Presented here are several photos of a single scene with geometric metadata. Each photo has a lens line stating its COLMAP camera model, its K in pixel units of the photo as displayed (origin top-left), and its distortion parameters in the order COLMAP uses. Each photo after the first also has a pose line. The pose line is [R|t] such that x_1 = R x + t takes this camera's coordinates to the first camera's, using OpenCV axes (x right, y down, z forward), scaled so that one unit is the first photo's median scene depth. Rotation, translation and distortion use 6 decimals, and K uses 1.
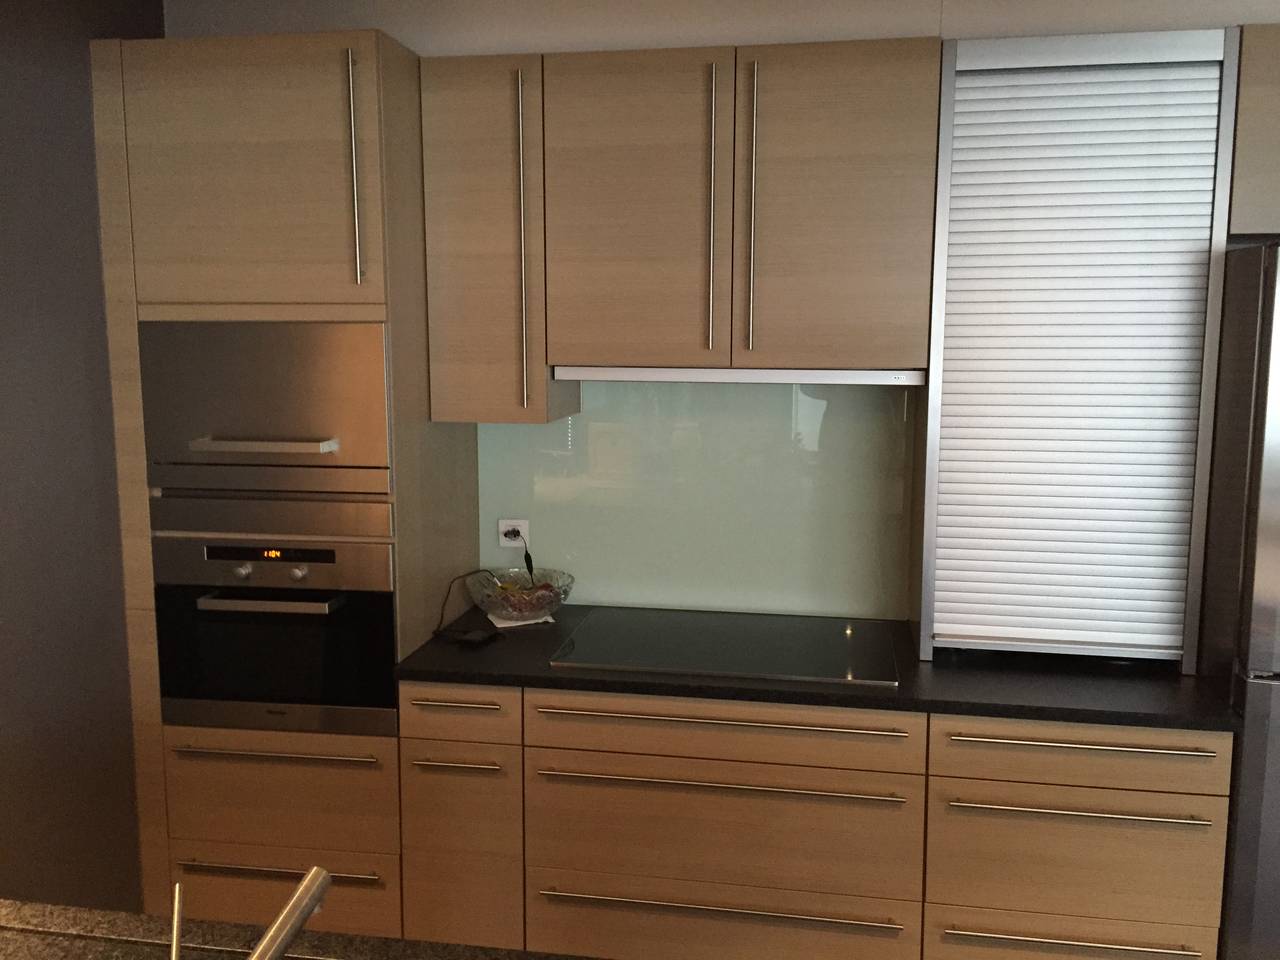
lens RADIAL K [[1102.7, 0, 640.0], [0, 1102.7, 480.0], [0, 0, 1]] dist [0.050135, -0.003714]
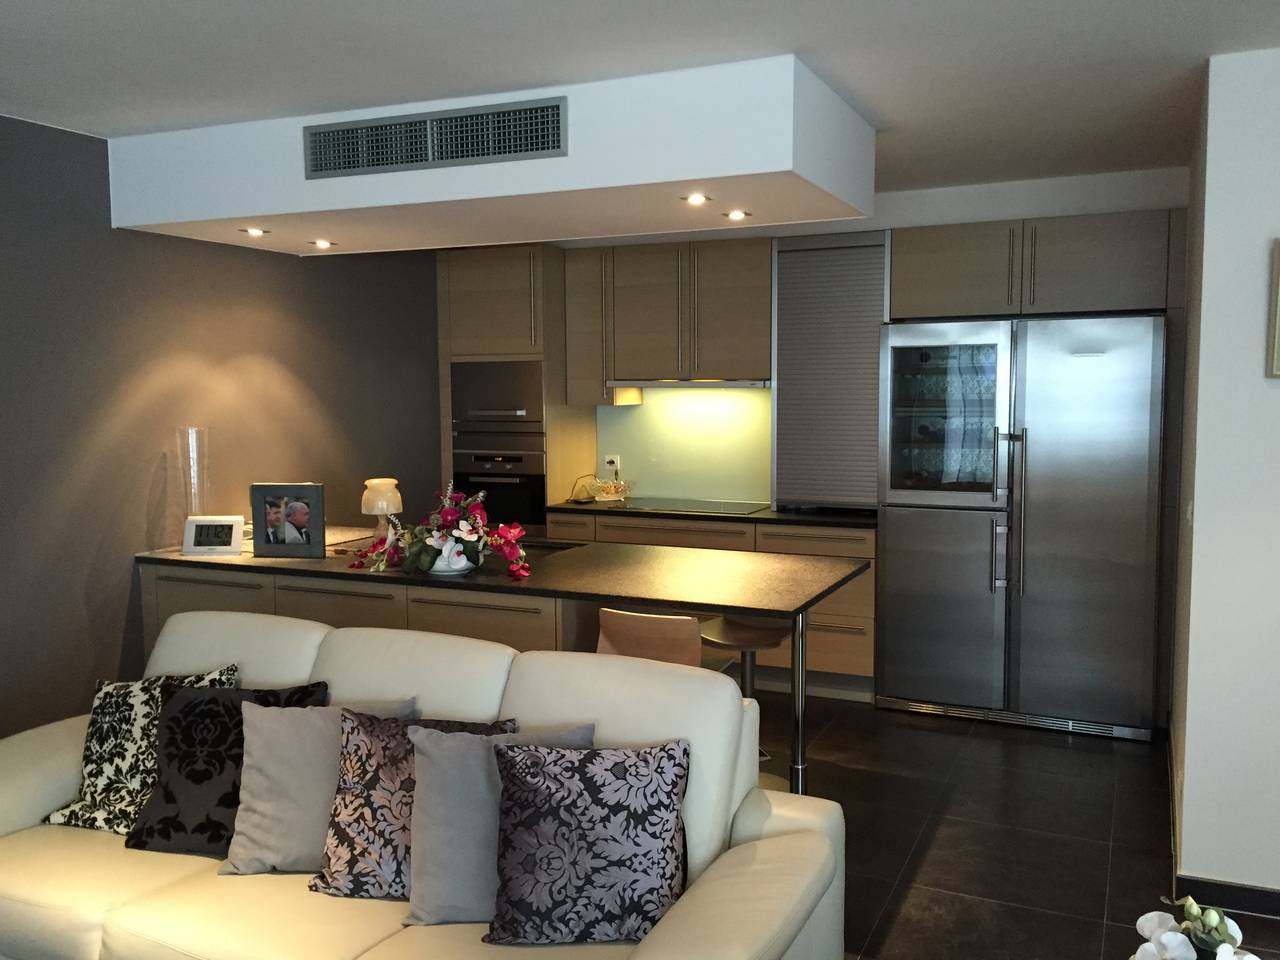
lens RADIAL K [[1102.7, 0, 640.0], [0, 1102.7, 480.0], [0, 0, 1]] dist [0.050135, -0.003714]
pose [[0.966533, 0.015391, -0.256082, 0.569410], [-0.028006, 0.998563, -0.045688, 0.211350], [0.255011, 0.051331, 0.965575, -1.207965]]
